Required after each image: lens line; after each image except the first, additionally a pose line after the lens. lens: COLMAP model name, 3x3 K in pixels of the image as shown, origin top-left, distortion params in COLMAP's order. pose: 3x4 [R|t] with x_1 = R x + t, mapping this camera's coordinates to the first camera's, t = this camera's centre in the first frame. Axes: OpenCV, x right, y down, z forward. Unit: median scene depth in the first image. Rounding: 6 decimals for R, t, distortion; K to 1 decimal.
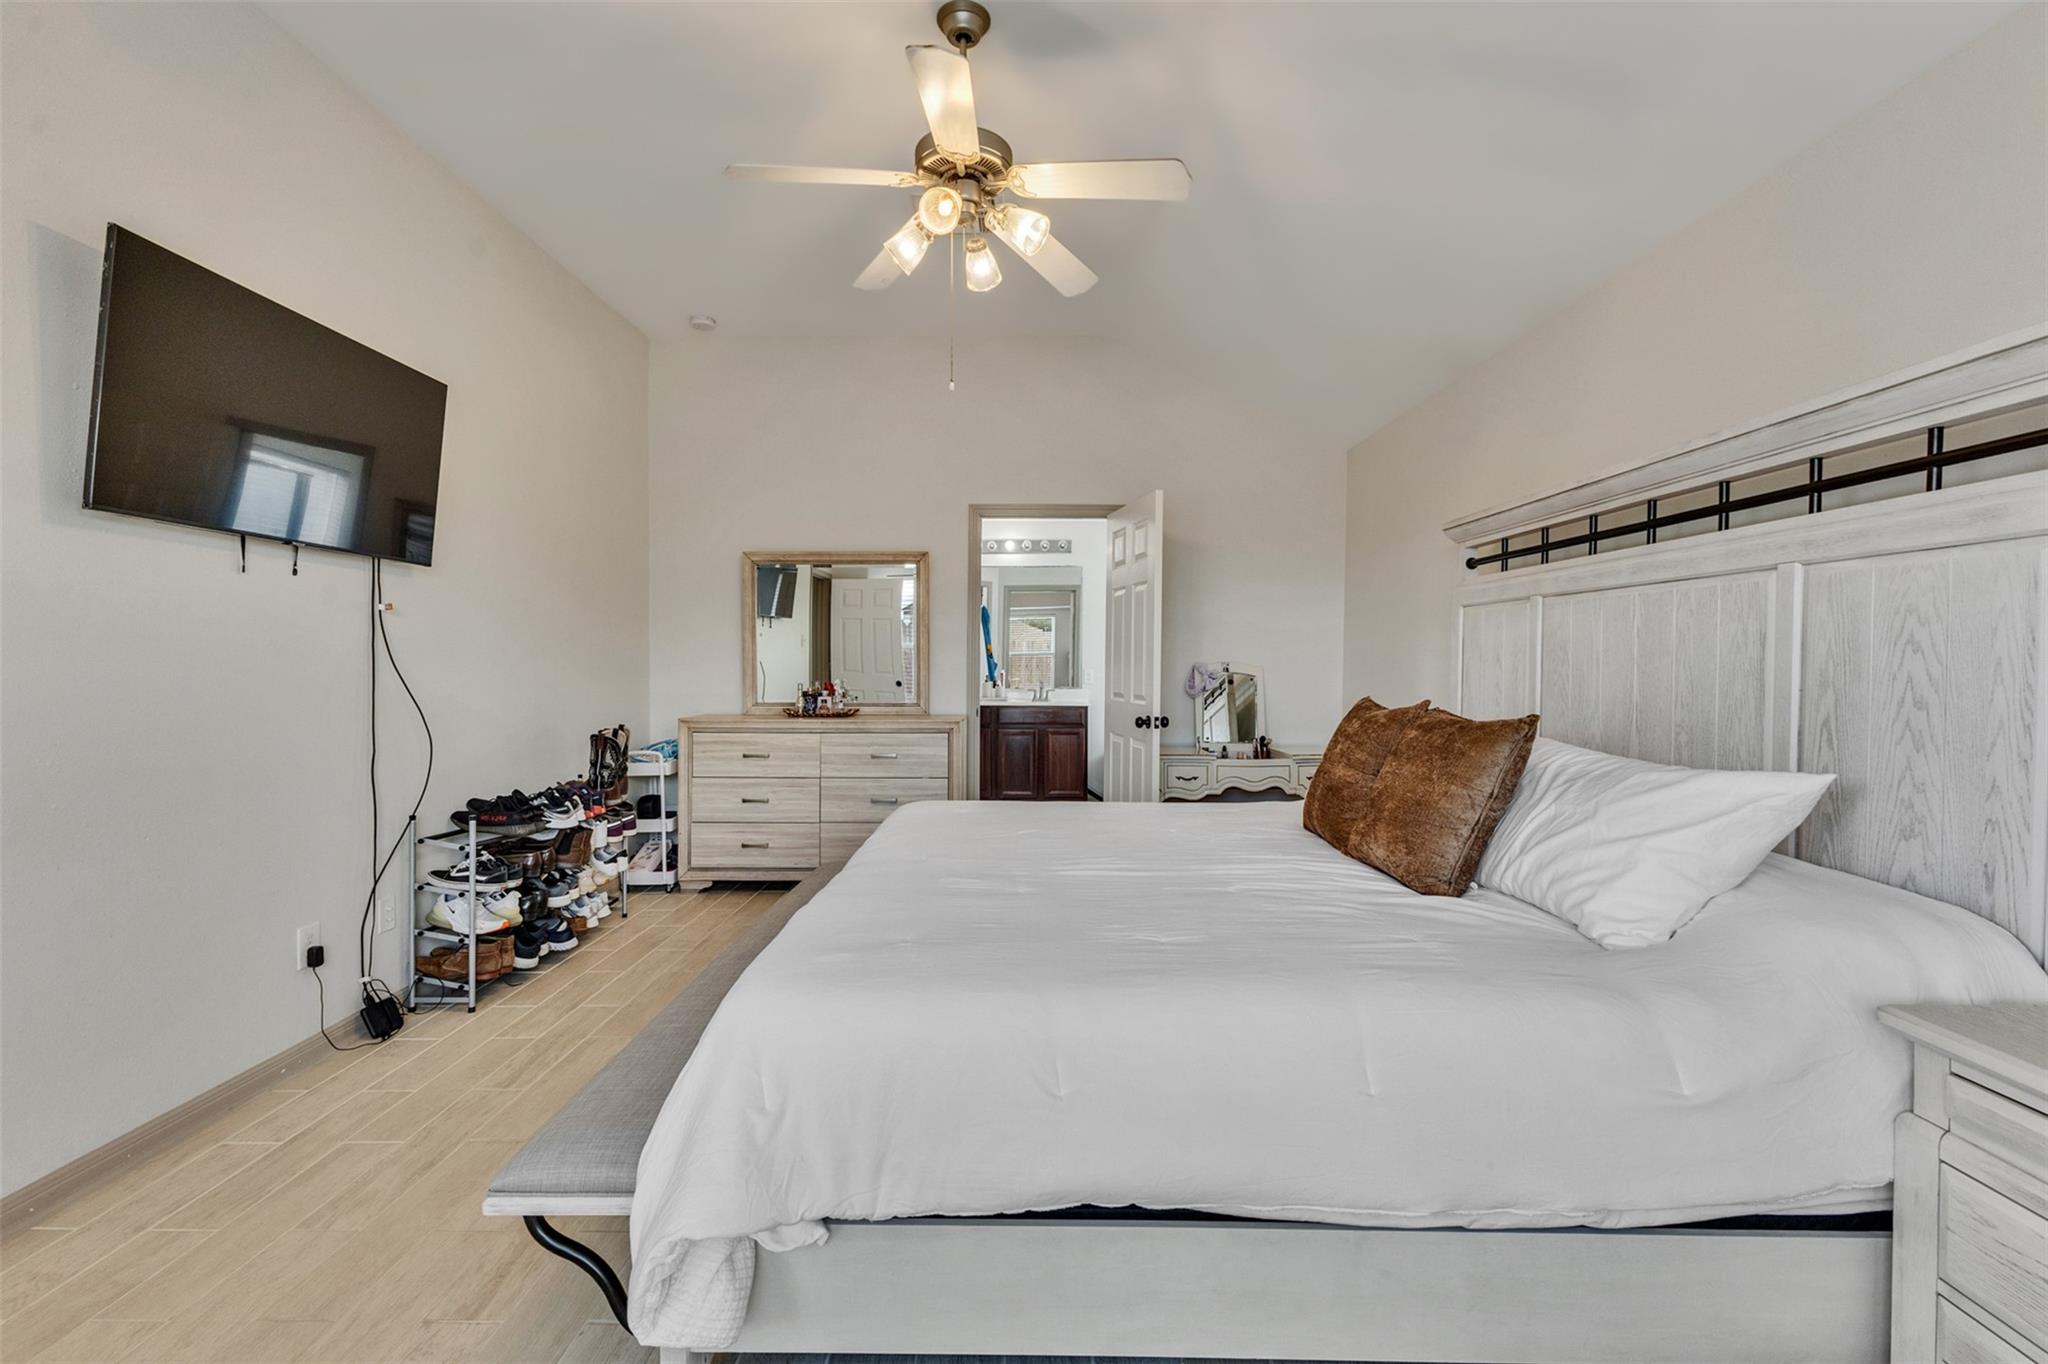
lens RADIAL K [[880.1, 0, 1027.2], [0, 880.1, 684.6], [0, 0, 1]] dist [0.017221, -0.005903]
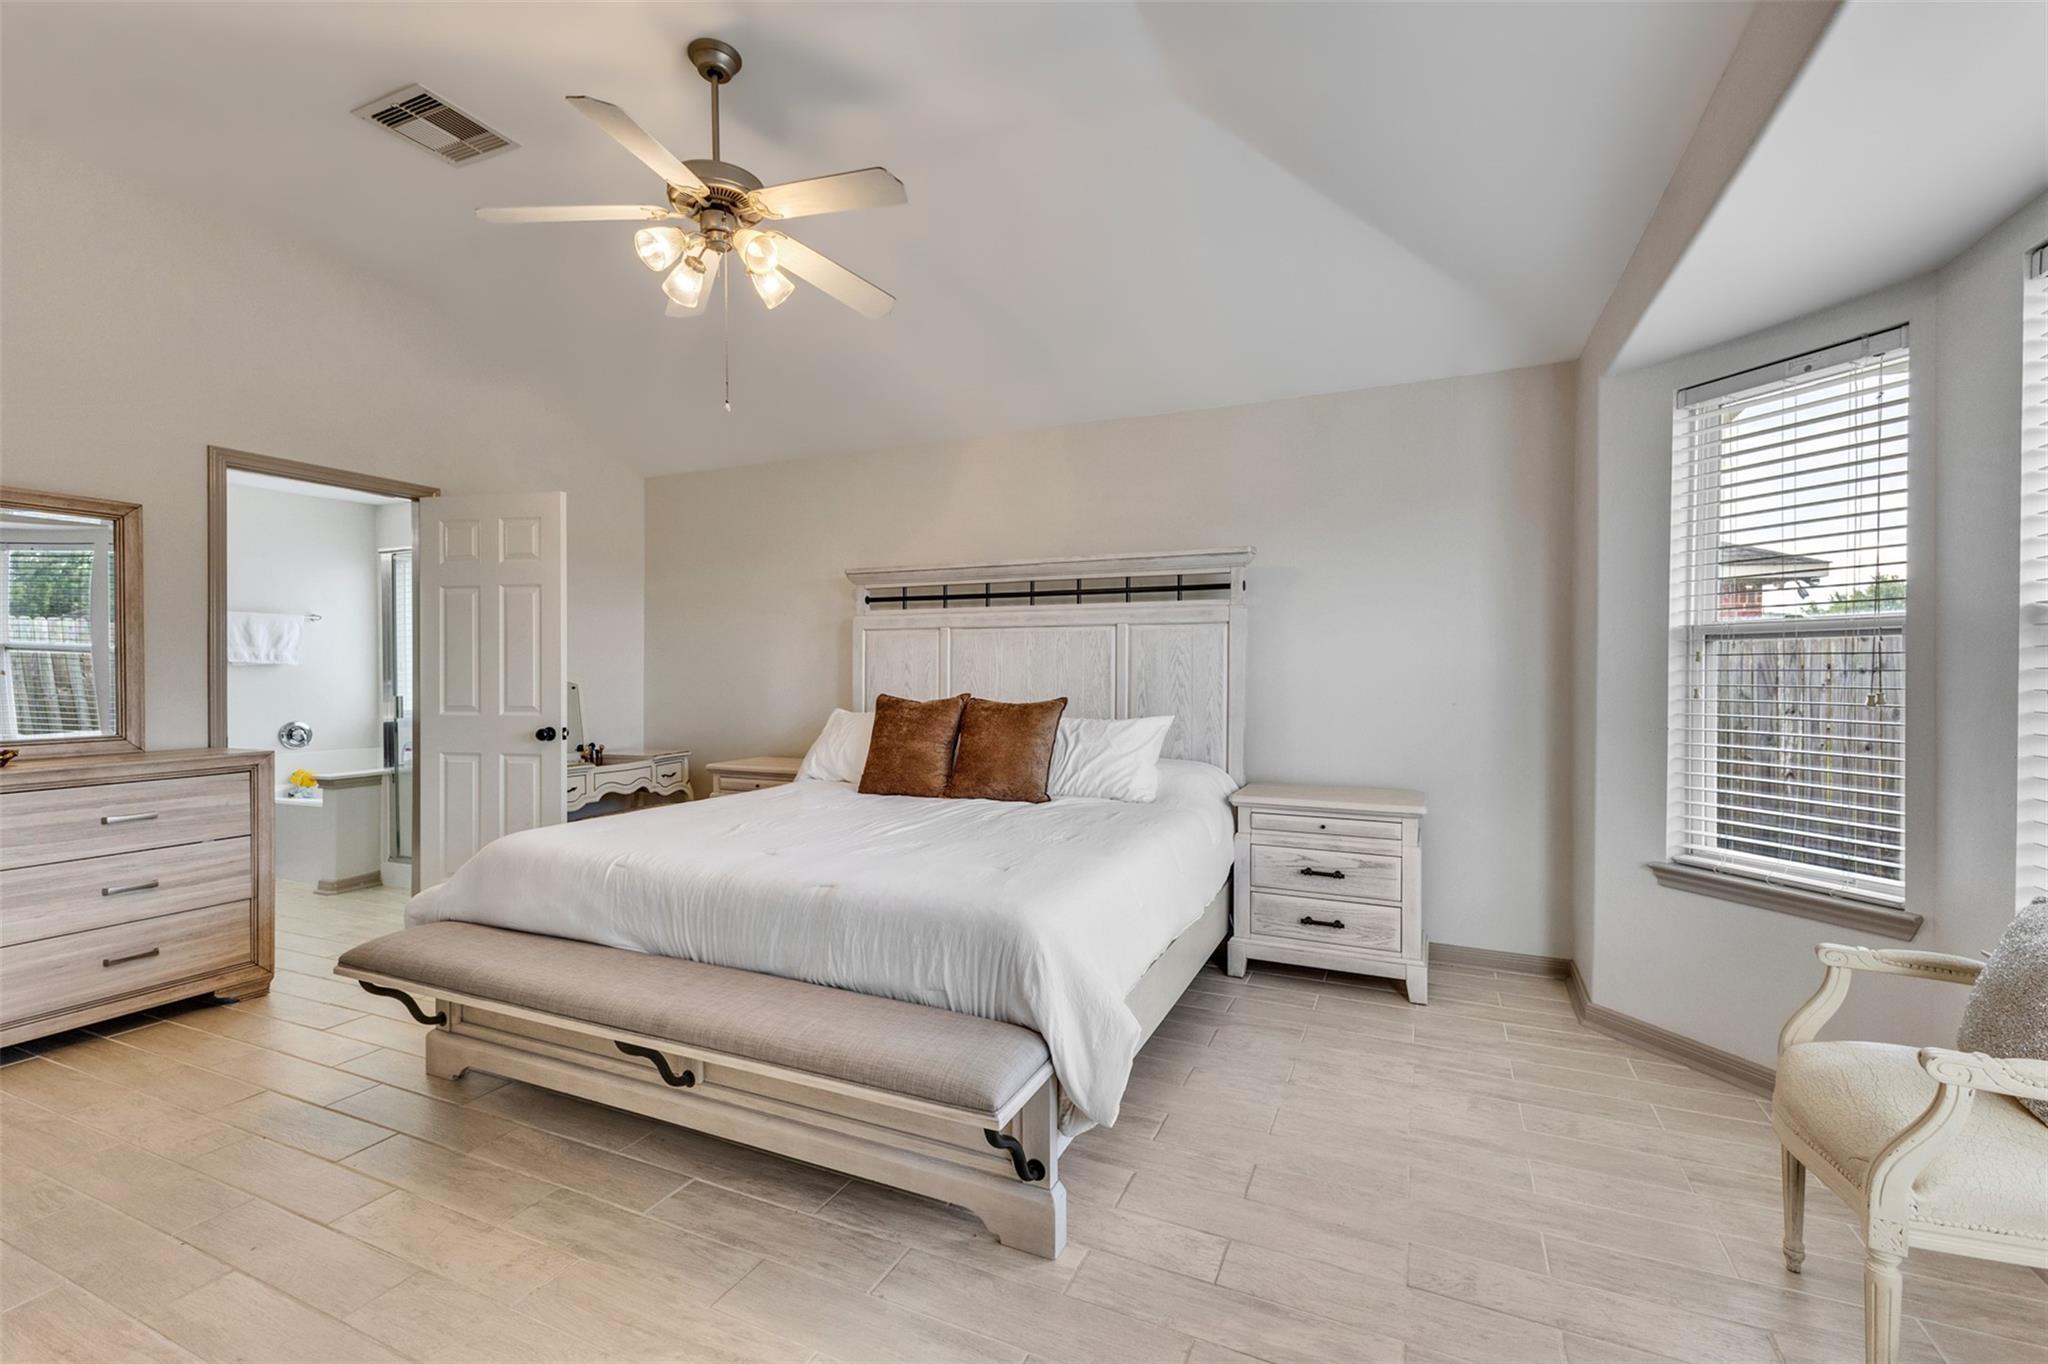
lens RADIAL K [[880.1, 0, 1027.7], [0, 880.1, 684.4], [0, 0, 1]] dist [0.017221, -0.005903]
pose [[0.401876, -0.018078, 0.915516, -0.895032], [0.026885, 0.999607, 0.007937, -0.007677], [-0.915299, 0.021424, 0.402204, 0.250476]]
